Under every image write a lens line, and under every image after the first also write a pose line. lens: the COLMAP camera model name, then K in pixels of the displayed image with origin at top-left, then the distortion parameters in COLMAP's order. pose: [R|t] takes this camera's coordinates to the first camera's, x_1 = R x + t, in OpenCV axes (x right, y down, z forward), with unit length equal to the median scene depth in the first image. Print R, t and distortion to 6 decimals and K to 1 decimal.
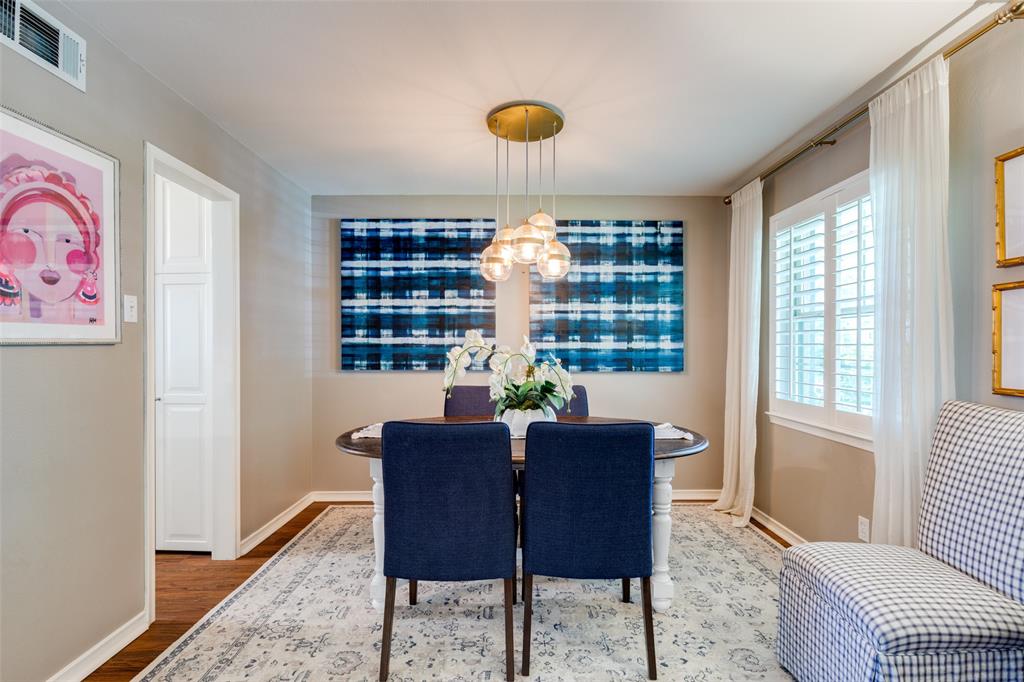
lens RADIAL K [[467.3, 0, 508.0], [0, 467.3, 348.4], [0, 0, 1]] dist [-0.002200, 0.000055]
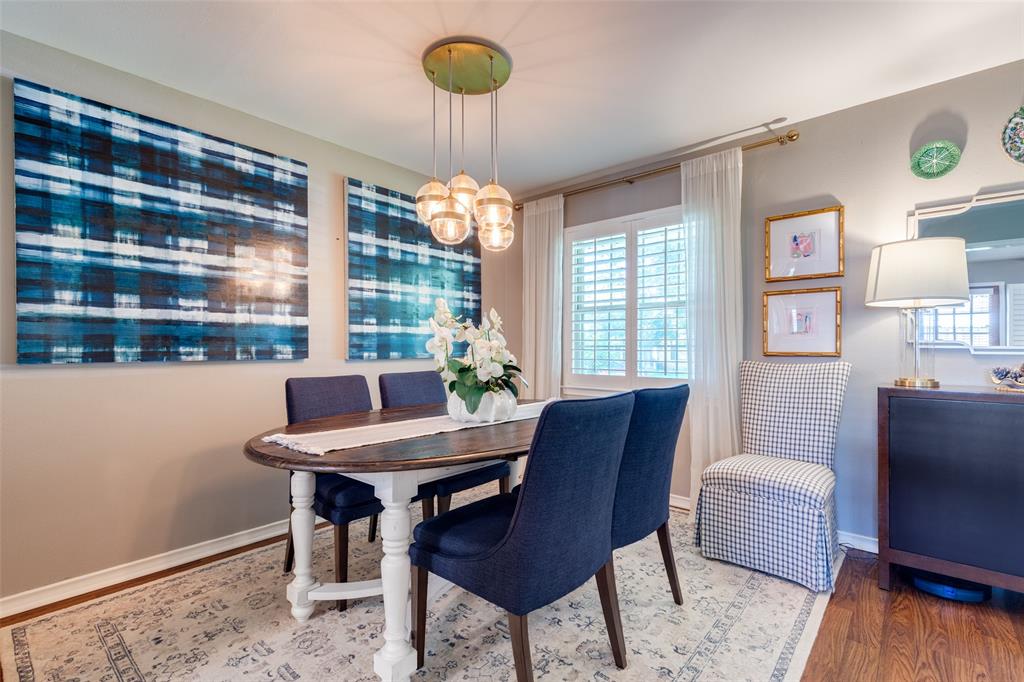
lens RADIAL K [[462.1, 0, 510.0], [0, 462.1, 347.2], [0, 0, 1]] dist [0.011881, -0.003976]
pose [[0.674435, -0.001220, 0.738333, -0.369129], [0.002687, 0.999996, -0.000802, 0.028925], [-0.738329, 0.002525, 0.674436, 0.233938]]
